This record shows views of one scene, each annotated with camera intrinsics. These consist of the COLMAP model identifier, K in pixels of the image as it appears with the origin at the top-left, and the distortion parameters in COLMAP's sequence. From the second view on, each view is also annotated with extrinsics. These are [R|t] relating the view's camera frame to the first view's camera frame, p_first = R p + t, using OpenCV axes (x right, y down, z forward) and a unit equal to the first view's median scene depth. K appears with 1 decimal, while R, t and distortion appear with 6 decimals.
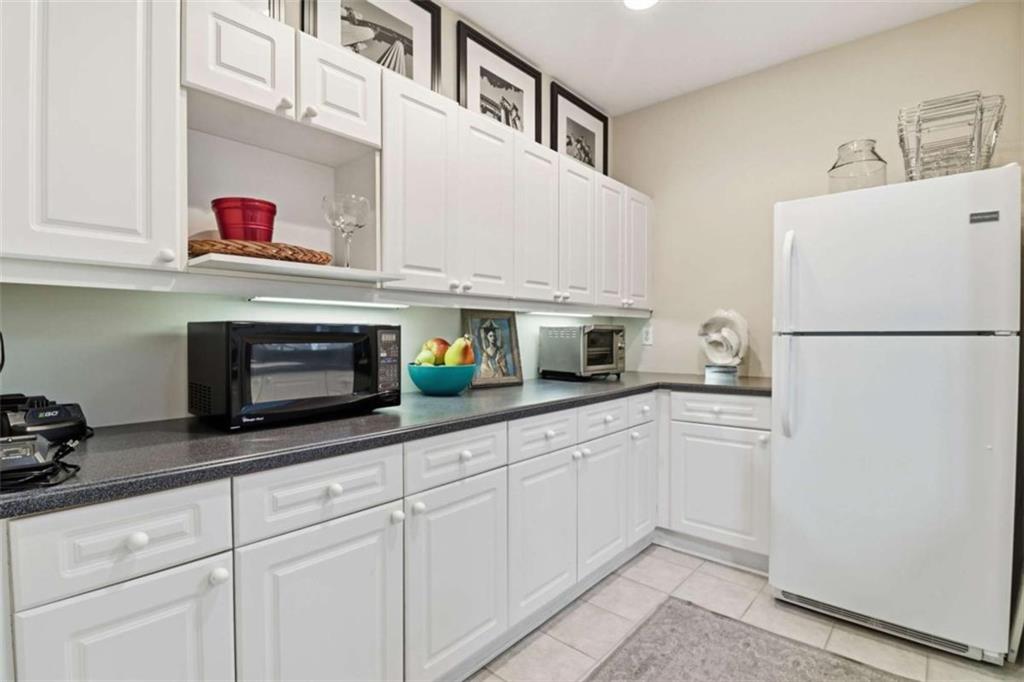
lens RADIAL K [[478.9, 0, 512.9], [0, 478.9, 341.0], [0, 0, 1]] dist [-0.003420, -0.000167]
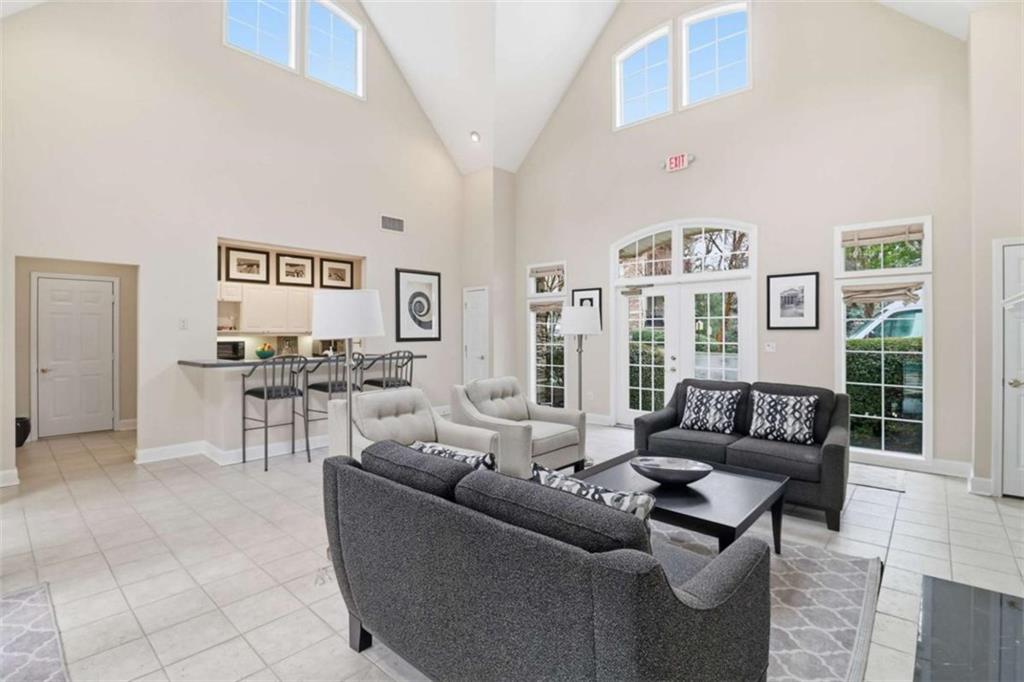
lens RADIAL K [[478.9, 0, 511.3], [0, 478.9, 338.0], [0, 0, 1]] dist [-0.003420, -0.000167]
pose [[0.999705, -0.003013, -0.024097, 1.510601], [0.002686, 0.999904, -0.013606, 0.002131], [0.024136, 0.013538, 0.999617, -2.188780]]
